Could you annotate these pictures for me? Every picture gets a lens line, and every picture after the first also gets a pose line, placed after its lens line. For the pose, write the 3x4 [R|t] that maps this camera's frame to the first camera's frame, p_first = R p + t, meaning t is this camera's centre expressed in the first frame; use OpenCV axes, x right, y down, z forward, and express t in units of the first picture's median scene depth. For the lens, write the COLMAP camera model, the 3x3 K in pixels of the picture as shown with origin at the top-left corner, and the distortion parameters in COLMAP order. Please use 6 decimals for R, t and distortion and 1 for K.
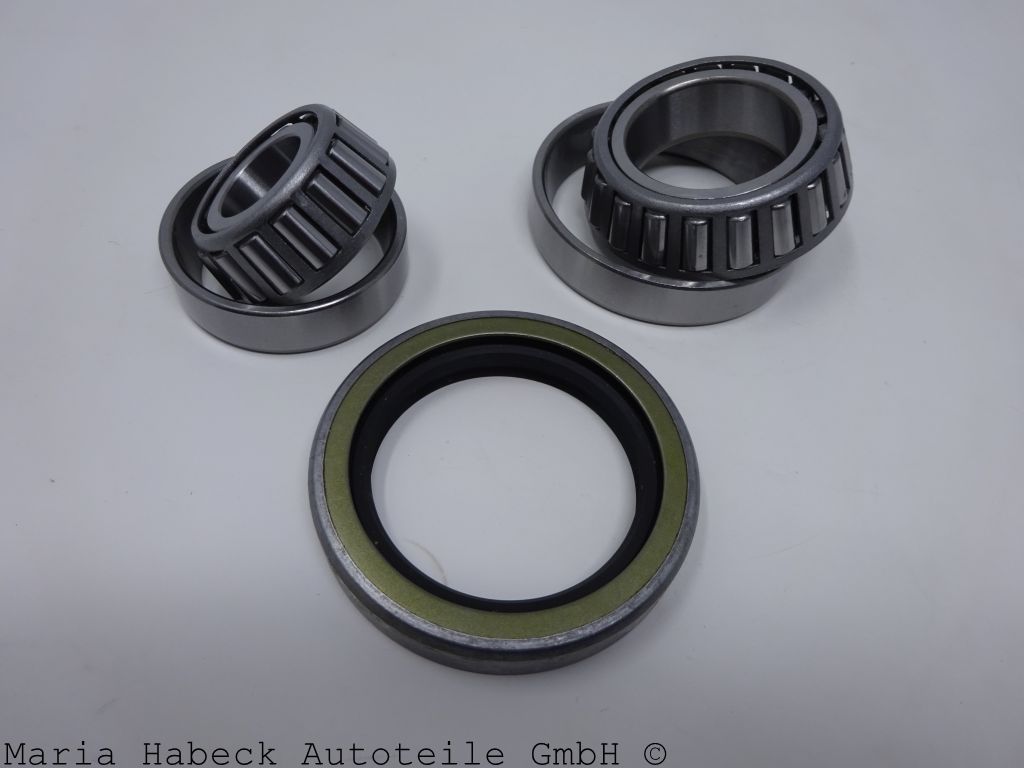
lens RADIAL K [[748.8, 0, 512.0], [0, 748.8, 384.0], [0, 0, 1]] dist [0.010414, 0.003600]
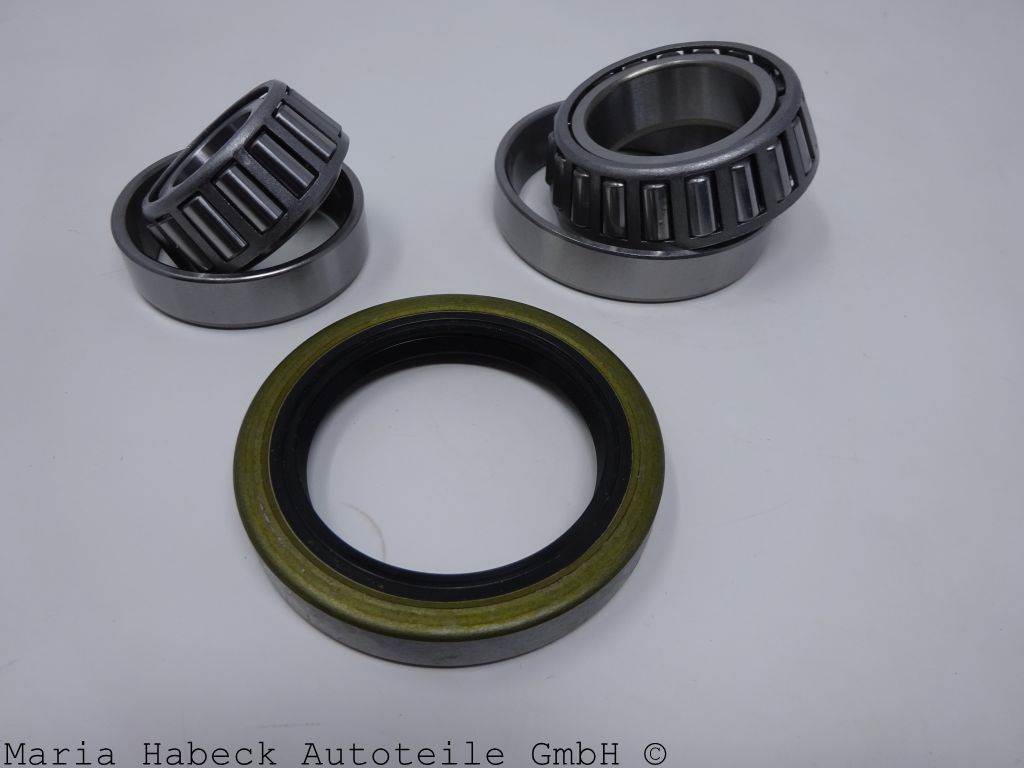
lens RADIAL K [[748.8, 0, 512.0], [0, 748.8, 384.0], [0, 0, 1]] dist [0.010414, 0.003600]
pose [[0.999523, -0.014539, -0.027260, 0.083697], [0.011540, 0.994183, -0.107084, 0.141785], [0.028658, 0.106718, 0.993876, 0.051832]]
